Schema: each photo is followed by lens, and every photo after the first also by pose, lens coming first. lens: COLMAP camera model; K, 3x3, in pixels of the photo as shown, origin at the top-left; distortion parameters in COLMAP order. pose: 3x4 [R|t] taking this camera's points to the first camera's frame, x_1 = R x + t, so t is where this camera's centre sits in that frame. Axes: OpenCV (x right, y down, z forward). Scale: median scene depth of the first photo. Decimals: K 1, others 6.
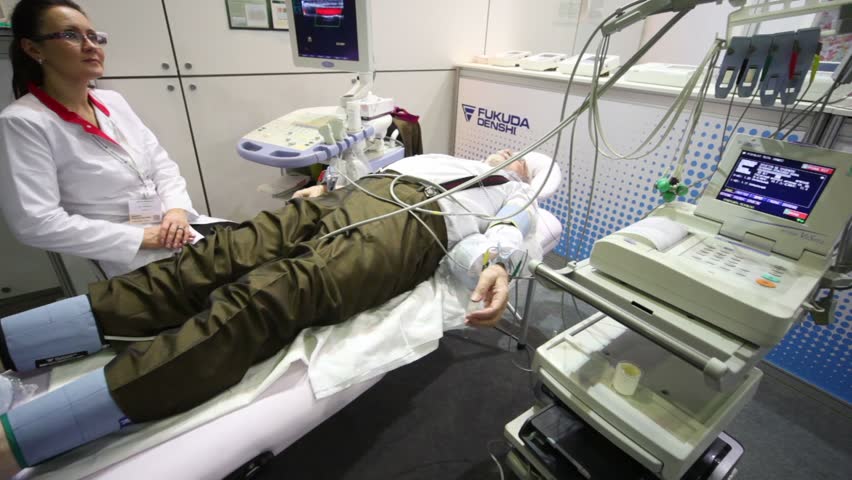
lens RADIAL K [[411.2, 0, 421.6], [0, 411.2, 240.3], [0, 0, 1]] dist [-0.009423, 0.001311]
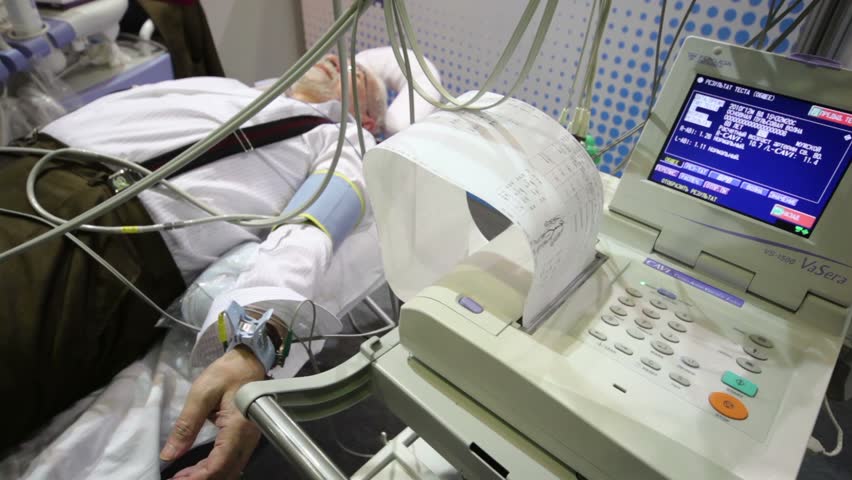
lens RADIAL K [[550.7, 0, 424.5], [0, 550.7, 239.6], [0, 0, 1]] dist [0.003334, 0.006593]
pose [[0.983921, -0.115998, 0.135807, 0.359474], [0.091060, 0.979940, 0.177271, -0.172528], [-0.153646, -0.162054, 0.974747, 0.388157]]
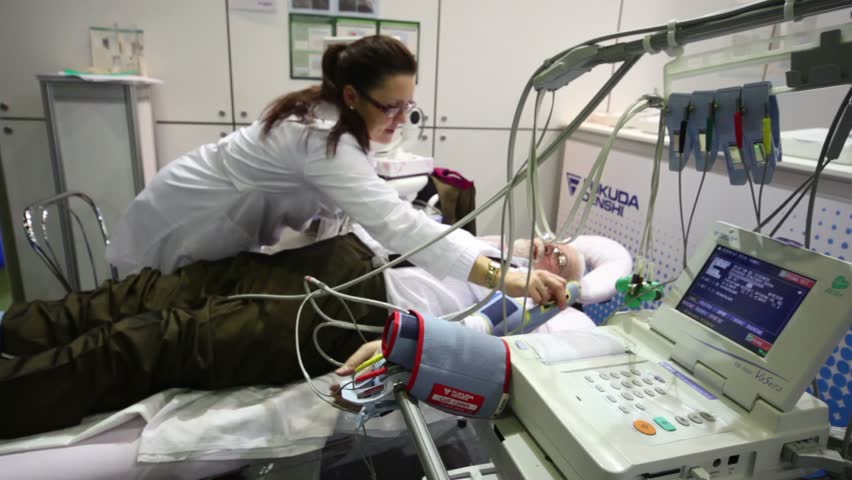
lens RADIAL K [[550.7, 0, 424.3], [0, 550.7, 241.5], [0, 0, 1]] dist [0.003334, 0.006593]
pose [[0.940030, 0.103933, -0.324871, 0.611757], [-0.163592, 0.973130, -0.162037, 0.009778], [0.299301, 0.205466, 0.931774, -0.031357]]
